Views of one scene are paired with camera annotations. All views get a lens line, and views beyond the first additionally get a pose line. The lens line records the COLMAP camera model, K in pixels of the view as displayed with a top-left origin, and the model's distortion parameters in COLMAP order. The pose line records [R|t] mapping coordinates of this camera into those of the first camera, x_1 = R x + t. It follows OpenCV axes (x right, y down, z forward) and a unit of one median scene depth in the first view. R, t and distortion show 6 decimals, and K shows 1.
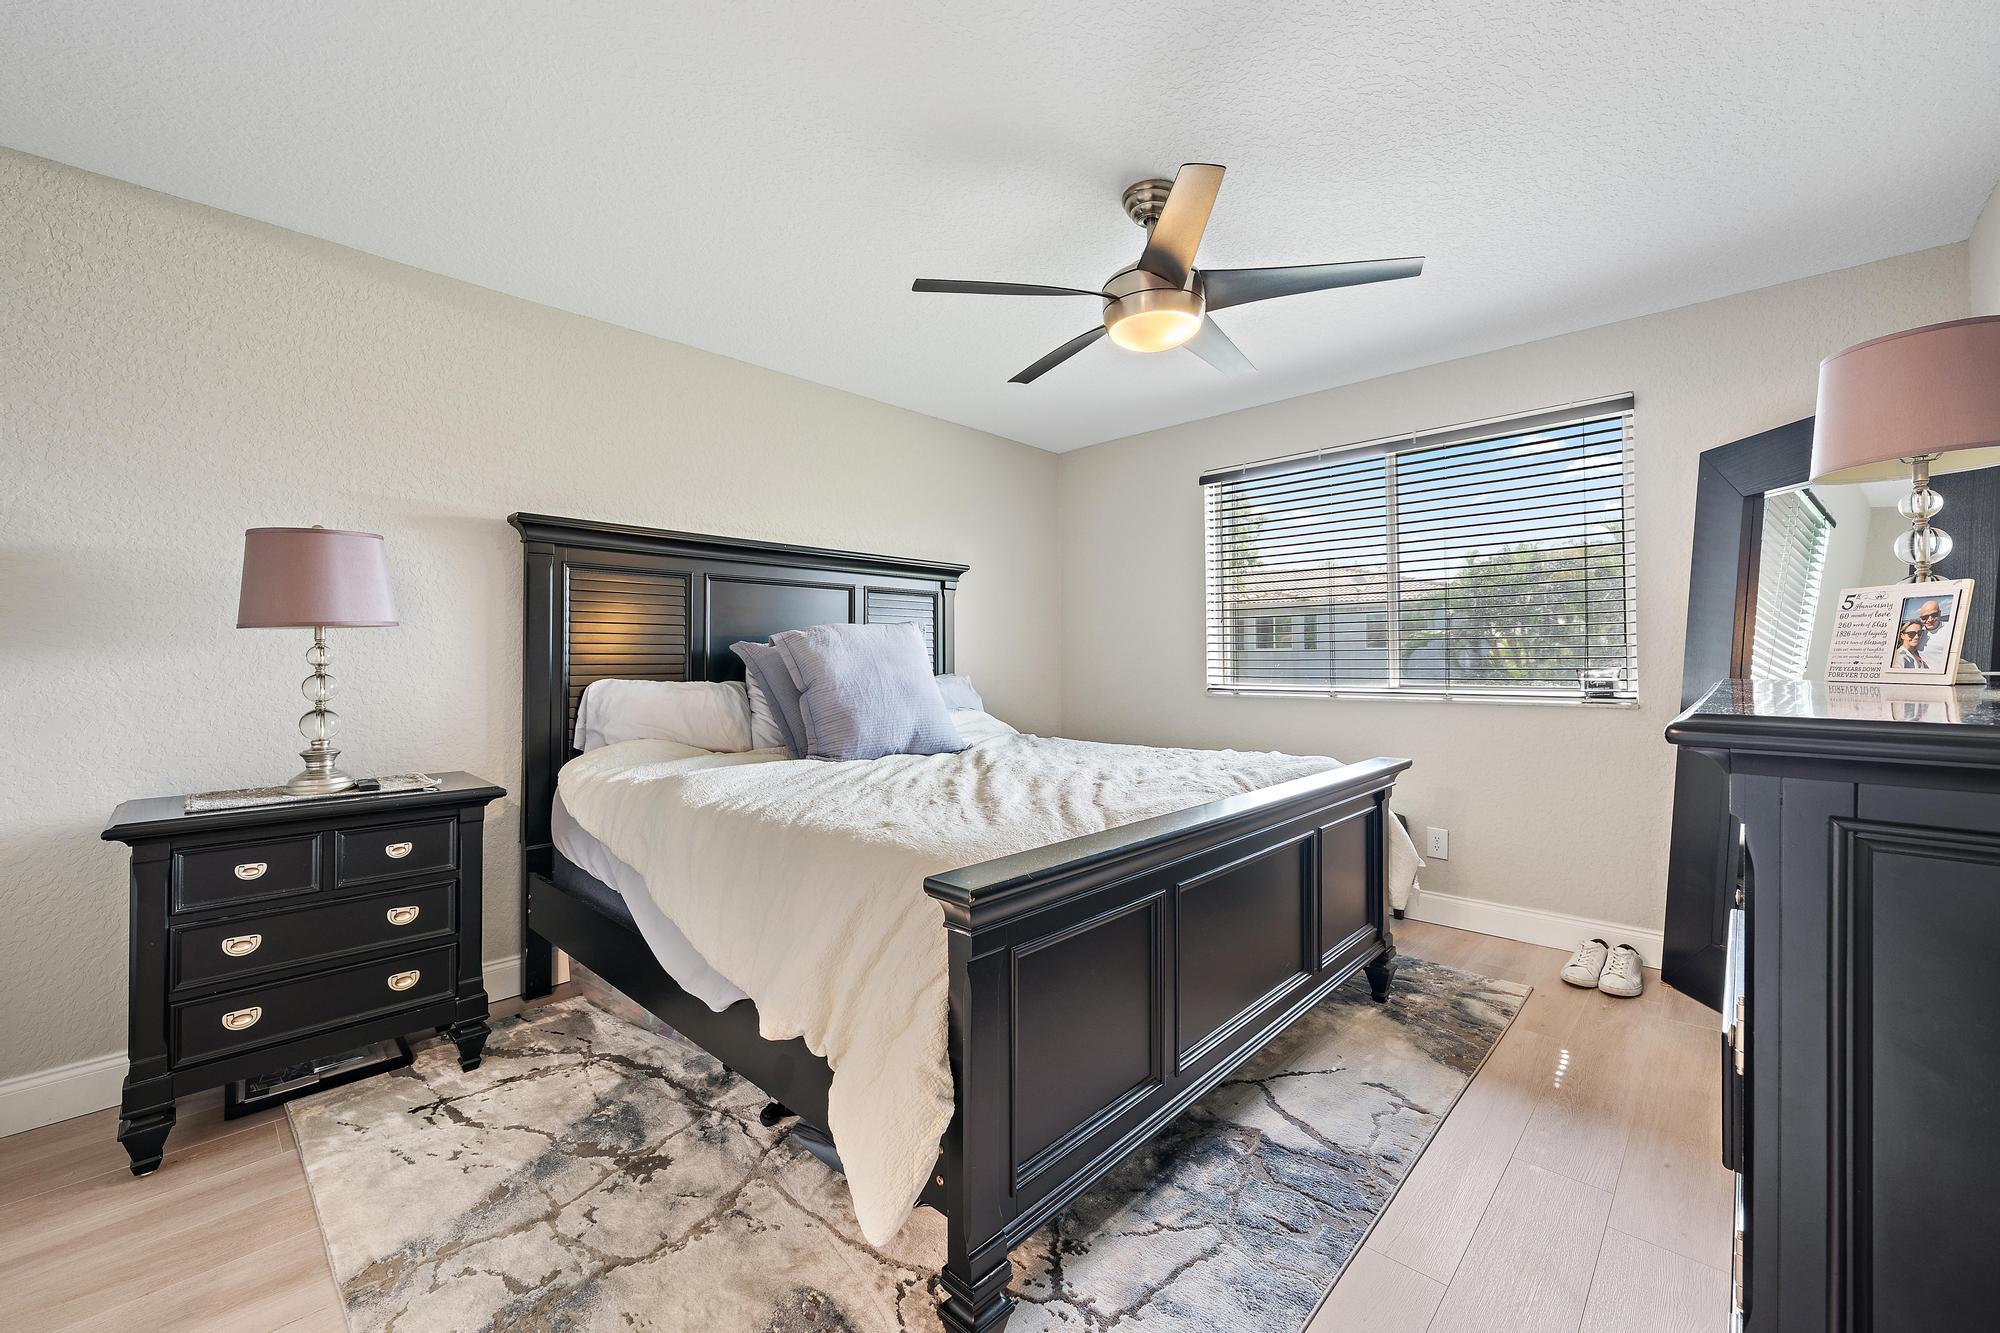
lens RADIAL K [[797.9, 0, 1013.2], [0, 797.9, 657.2], [0, 0, 1]] dist [-0.000900, 0.001129]
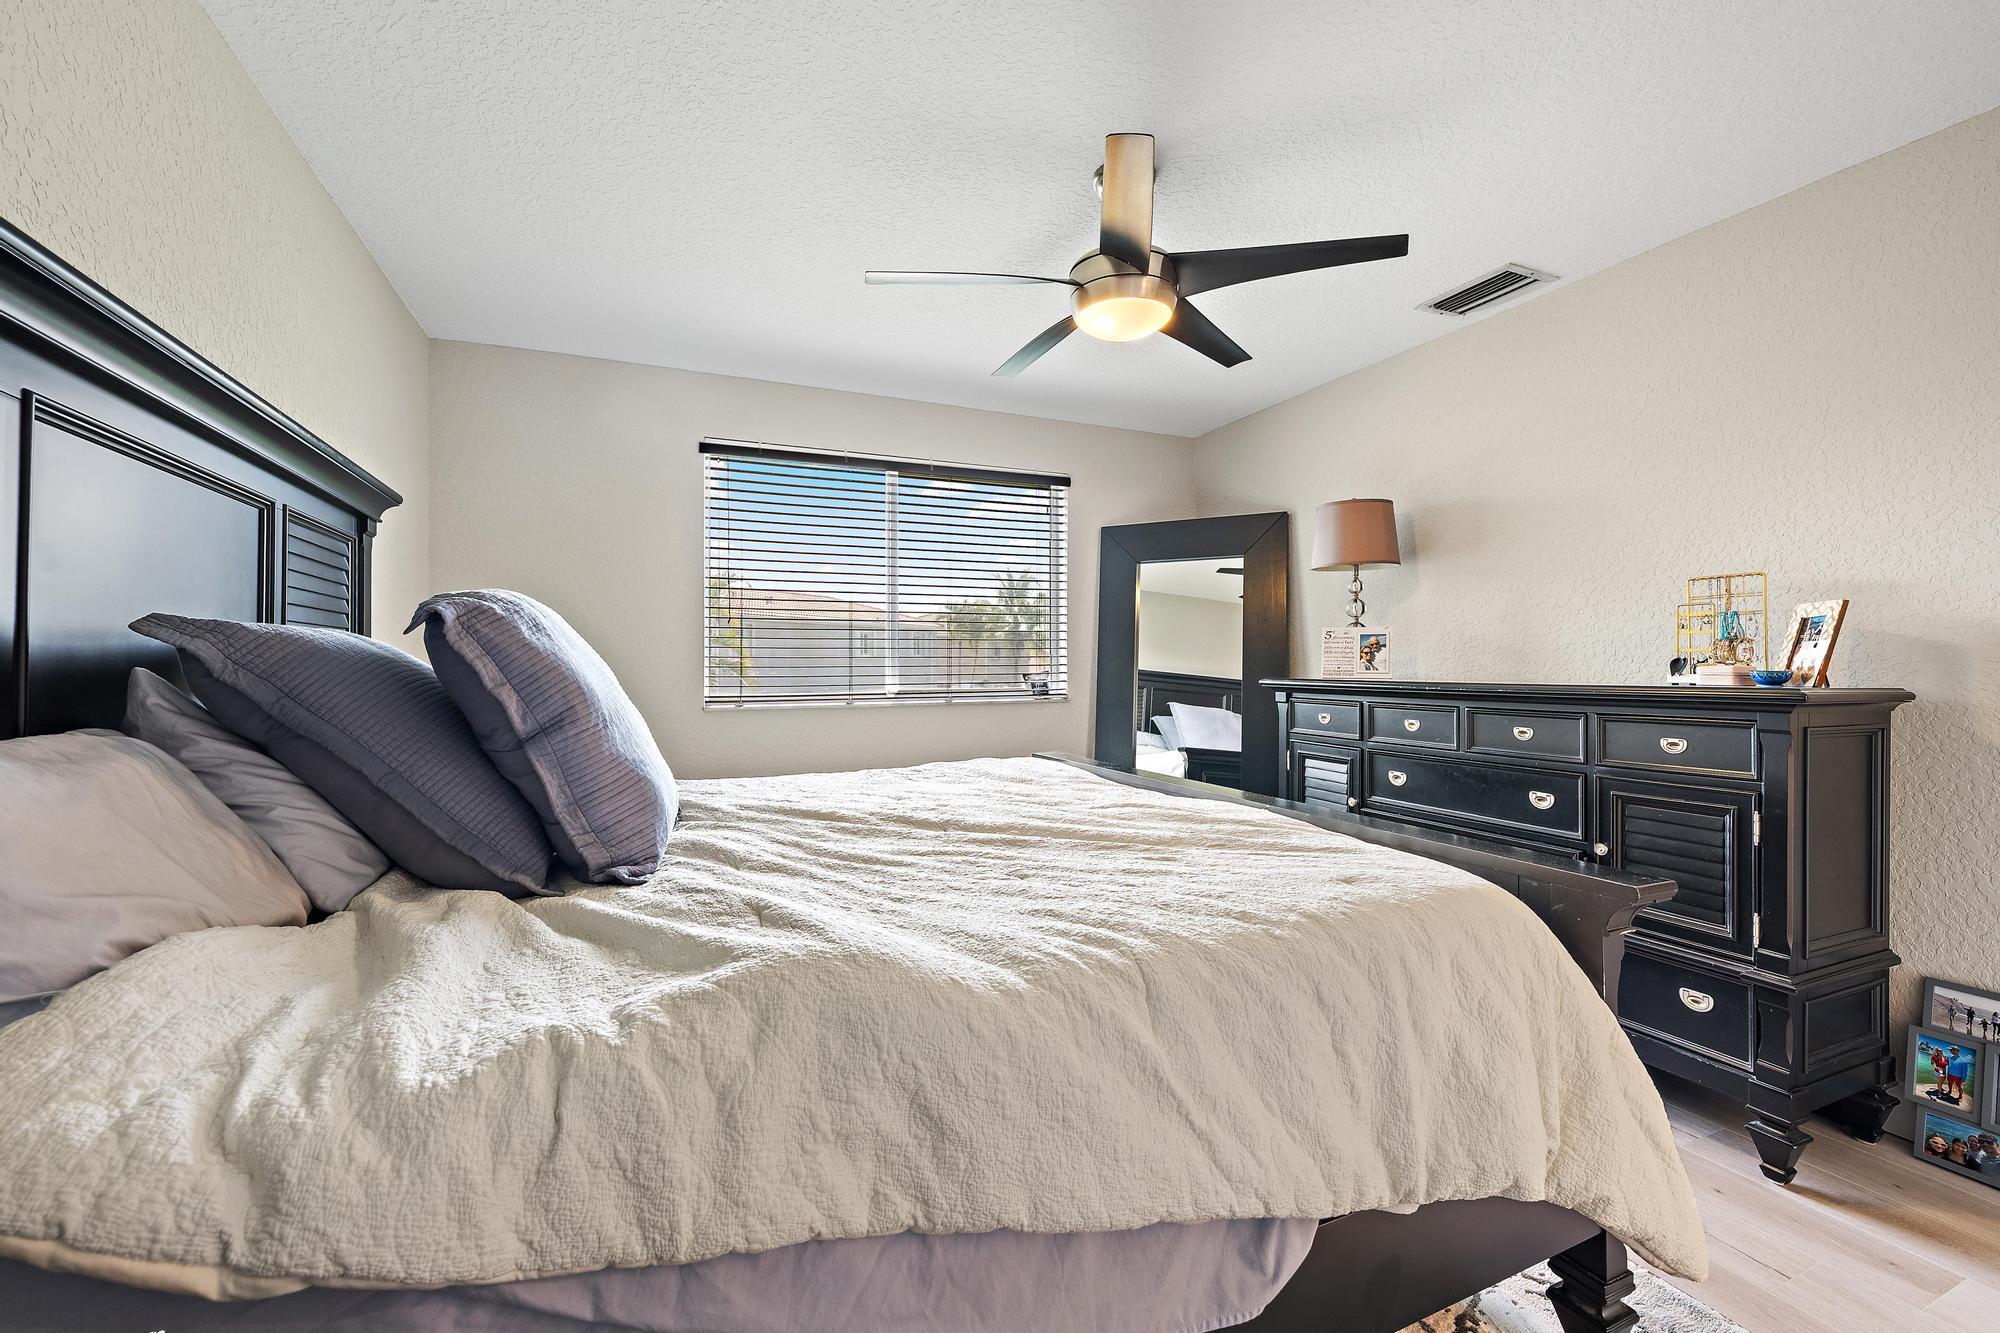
lens RADIAL K [[797.9, 0, 1006.3], [0, 797.9, 668.8], [0, 0, 1]] dist [-0.000900, 0.001129]
pose [[0.389587, -0.003500, 0.920983, -0.539922], [-0.000841, 0.999991, 0.004156, 0.001353], [-0.920989, -0.002393, 0.389580, 0.543451]]
